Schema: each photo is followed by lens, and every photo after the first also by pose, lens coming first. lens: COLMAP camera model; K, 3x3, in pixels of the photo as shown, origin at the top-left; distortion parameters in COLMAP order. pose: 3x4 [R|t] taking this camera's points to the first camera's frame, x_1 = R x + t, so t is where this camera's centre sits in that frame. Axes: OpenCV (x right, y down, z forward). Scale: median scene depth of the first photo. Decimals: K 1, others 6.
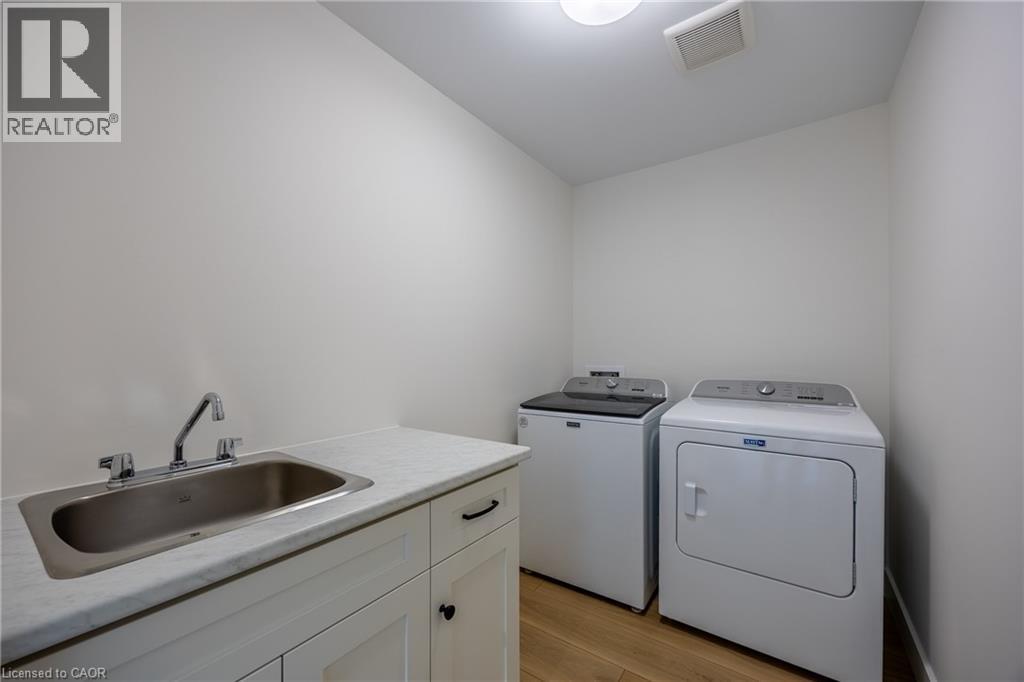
lens RADIAL K [[397.0, 0, 508.9], [0, 397.0, 353.8], [0, 0, 1]] dist [-0.001718, -0.000152]
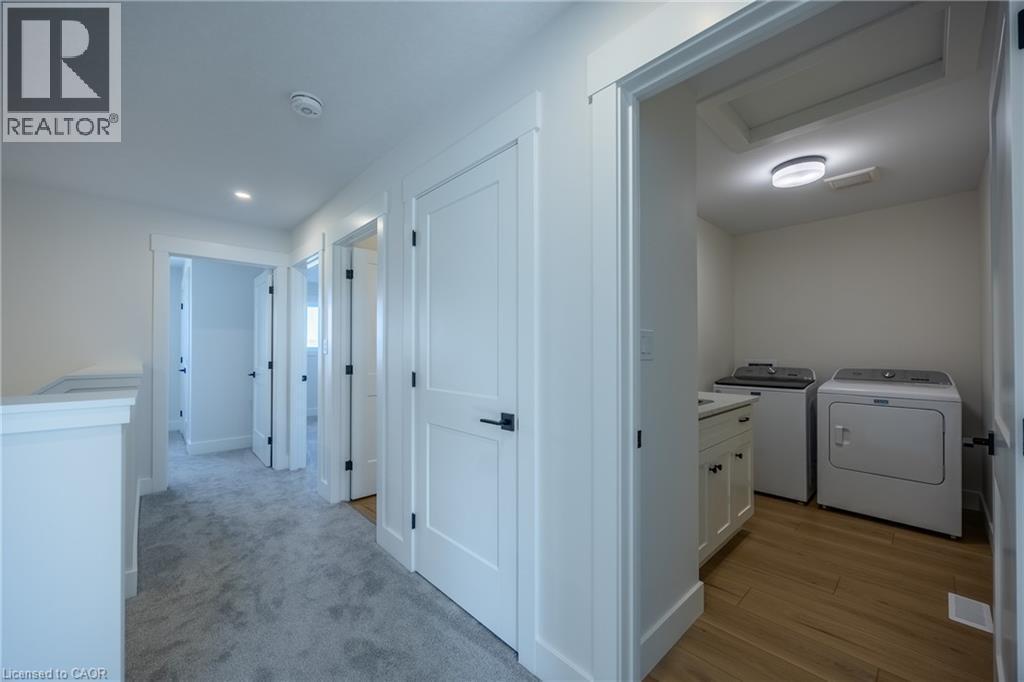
lens RADIAL K [[395.2, 0, 512.0], [0, 395.2, 341.0], [0, 0, 1]] dist [-0.000767, -0.000065]
pose [[0.981776, 0.001705, -0.190036, -0.580833], [-0.005499, 0.999796, -0.019438, -0.006459], [0.189964, 0.020129, 0.981585, -0.917609]]
